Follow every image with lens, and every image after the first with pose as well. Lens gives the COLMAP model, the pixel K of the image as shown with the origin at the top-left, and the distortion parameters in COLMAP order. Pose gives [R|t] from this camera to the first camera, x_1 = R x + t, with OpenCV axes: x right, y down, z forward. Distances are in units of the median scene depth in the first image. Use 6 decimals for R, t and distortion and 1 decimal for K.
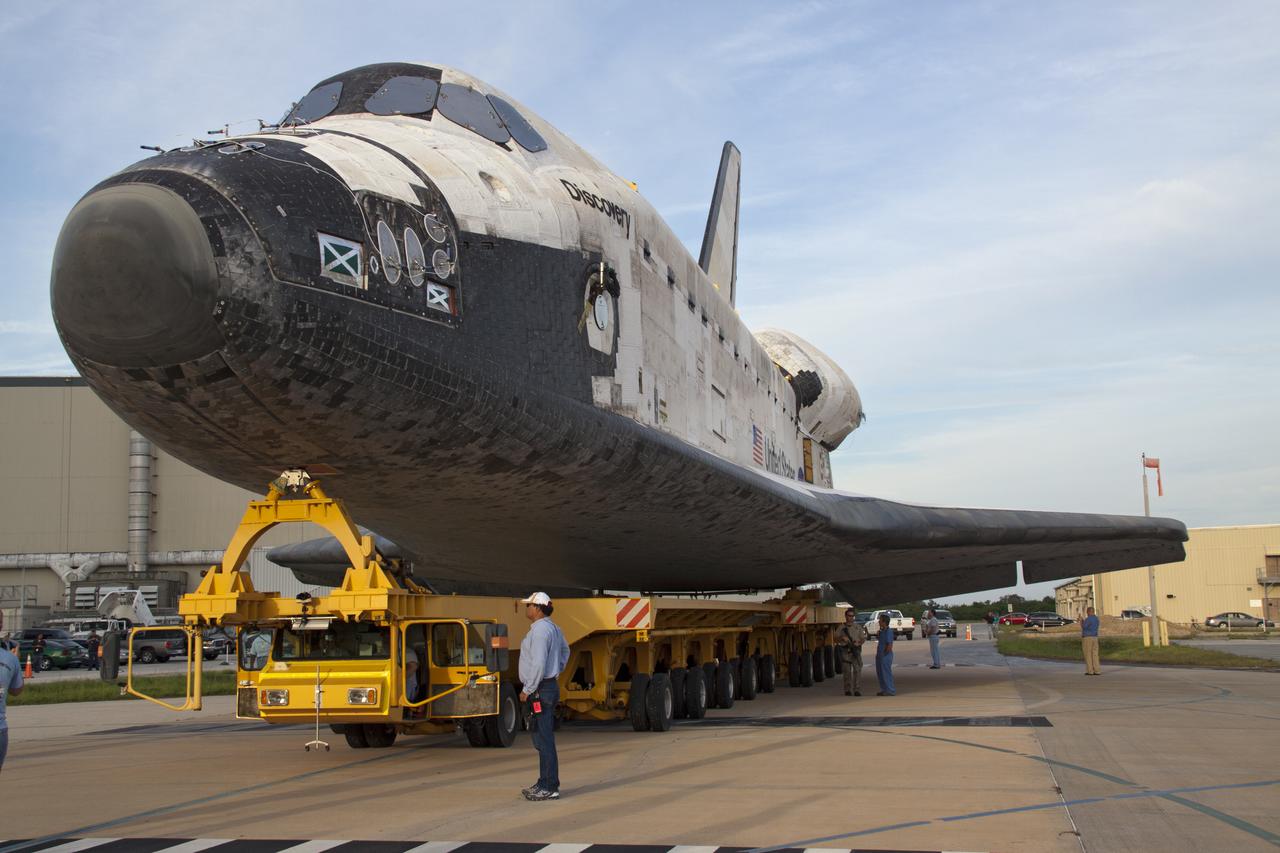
lens RADIAL K [[1579.3, 0, 639.7], [0, 1579.3, 431.8], [0, 0, 1]] dist [0.025819, 0.055429]
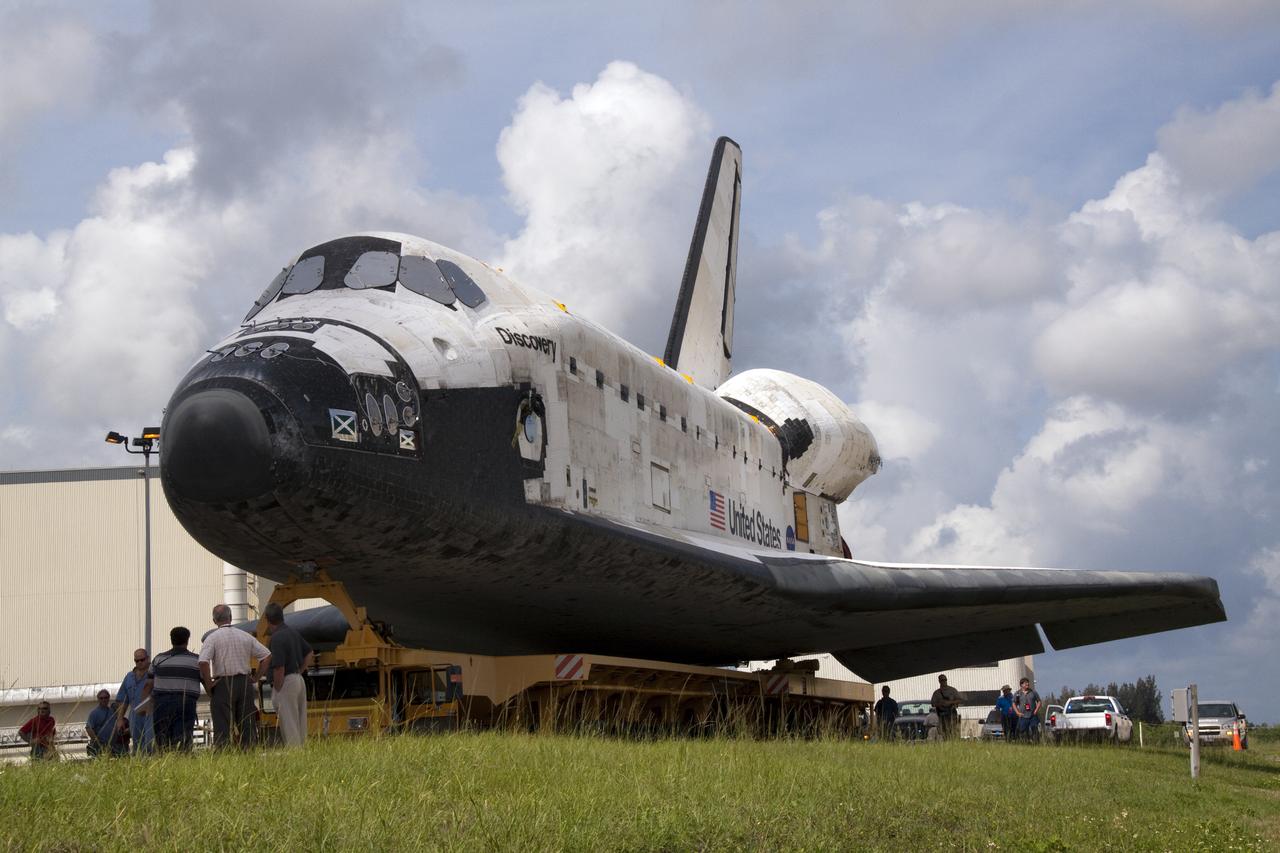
lens RADIAL K [[2820.4, 0, 640.0], [0, 2820.4, 426.5], [0, 0, 1]] dist [0.401243, -0.004082]
pose [[0.999187, -0.027420, -0.029552, 0.157345], [0.027426, 0.999624, -0.000210, -0.088711], [0.029547, -0.000601, 0.999563, -1.534982]]
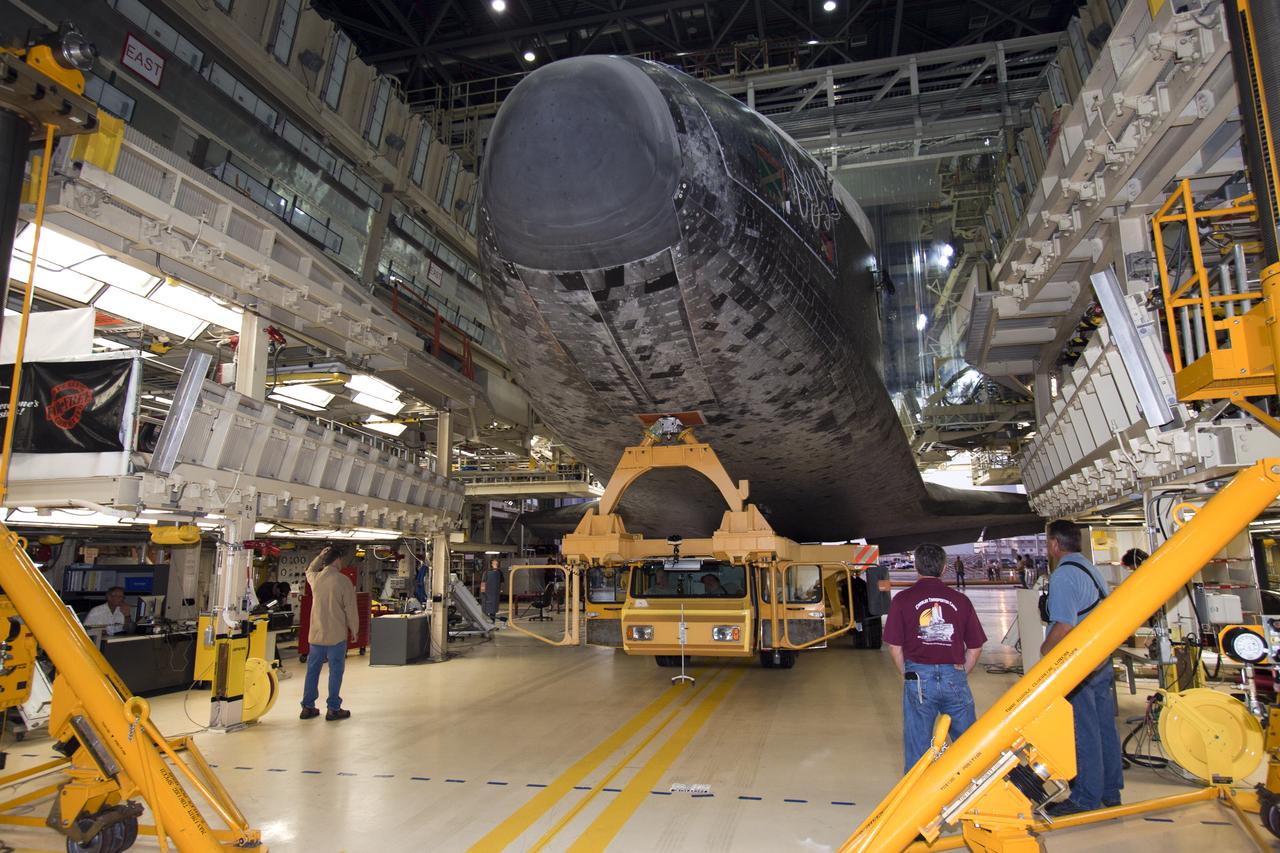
lens RADIAL K [[779.7, 0, 640.0], [0, 779.7, 426.5], [0, 0, 1]] dist [-0.033359, -0.000278]
pose [[0.999719, 0.006850, -0.022714, -0.229320], [-0.008034, 0.998592, -0.052438, 0.058239], [0.022323, 0.052606, 0.998366, 0.486652]]
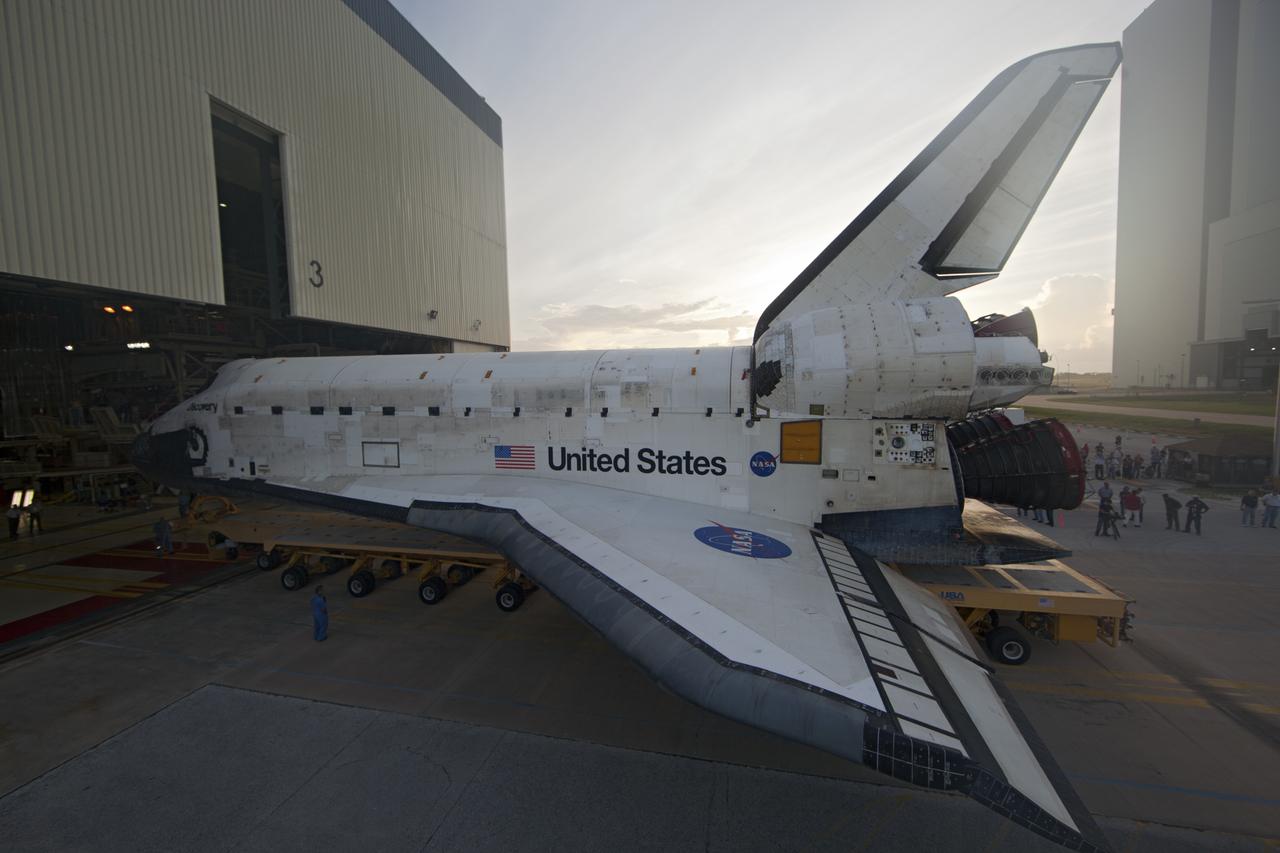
lens RADIAL K [[516.2, 0, 640.0], [0, 516.2, 426.5], [0, 0, 1]] dist [-0.011065, 0.000367]
pose [[-0.026241, 0.090693, -0.995533, 1.108559], [0.140506, 0.986325, 0.086150, -0.090994], [0.989732, -0.137618, -0.038625, 2.249925]]
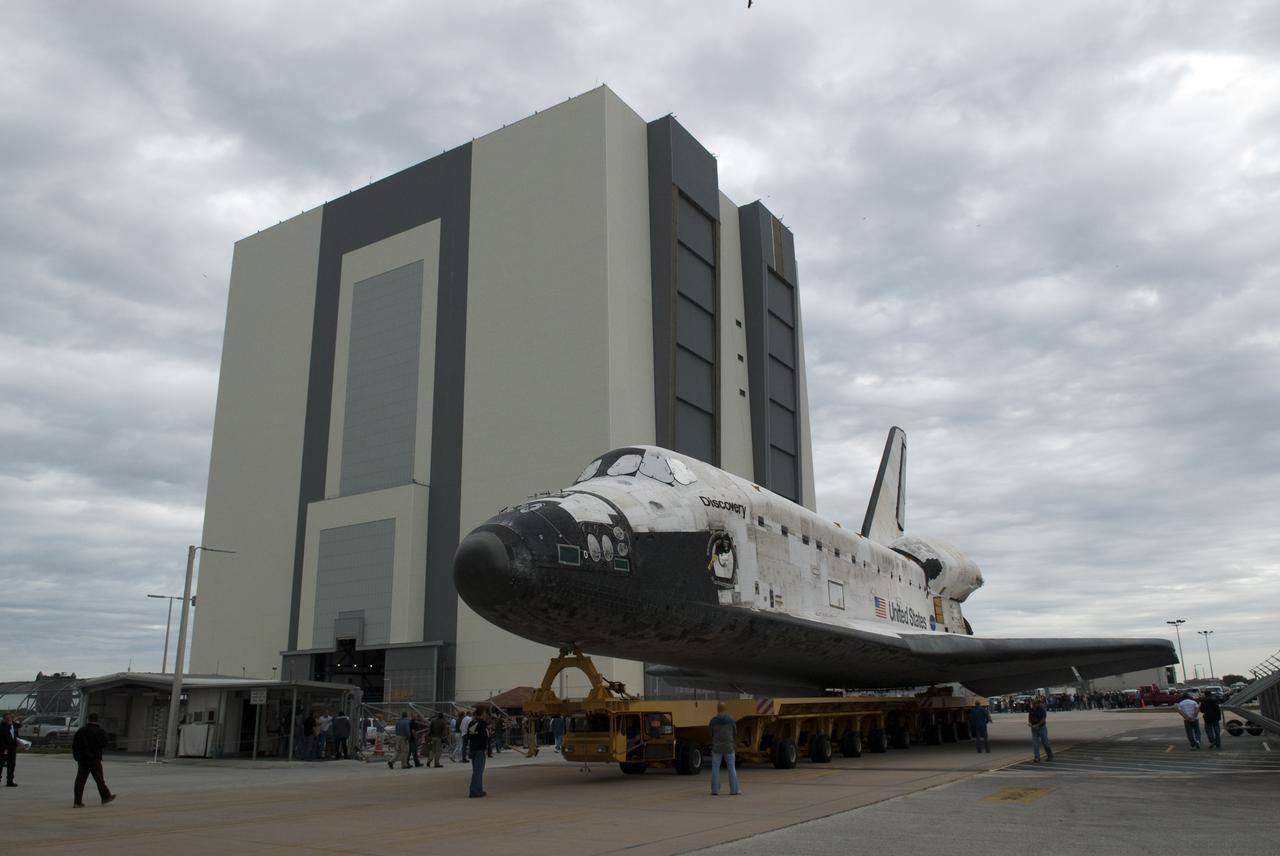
lens RADIAL K [[949.0, 0, 634.8], [0, 949.0, 423.0], [0, 0, 1]] dist [-0.007841, -0.058891]
pose [[0.948131, -0.093985, -0.303668, 0.309942], [0.042563, 0.984225, -0.171726, -0.049293], [0.315017, 0.149894, 0.937174, -0.276683]]
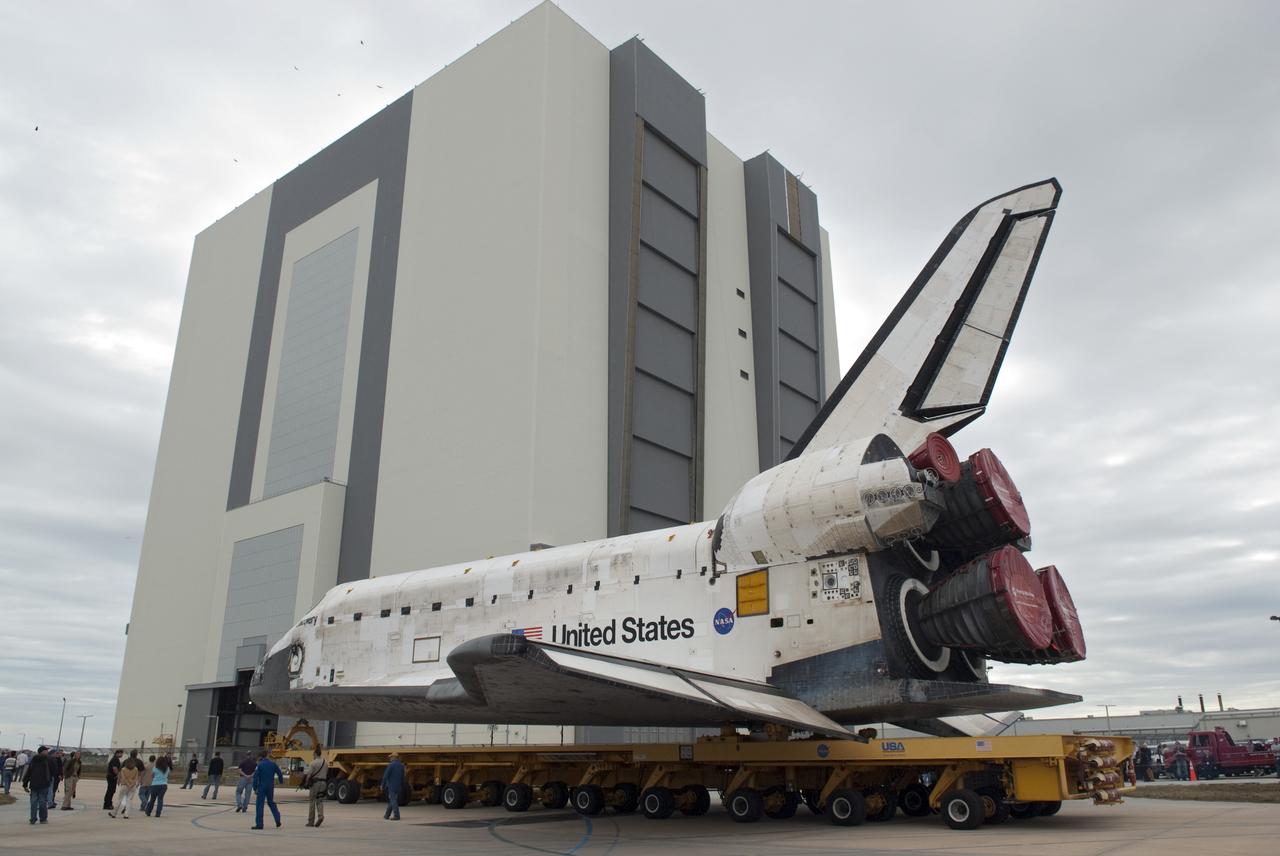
lens RADIAL K [[949.0, 0, 634.8], [0, 949.0, 423.0], [0, 0, 1]] dist [-0.007841, -0.058891]
pose [[-0.454832, -0.280196, -0.845351, 1.709305], [0.119059, 0.921565, -0.369516, 0.331492], [0.882583, -0.268714, -0.385797, 2.967558]]
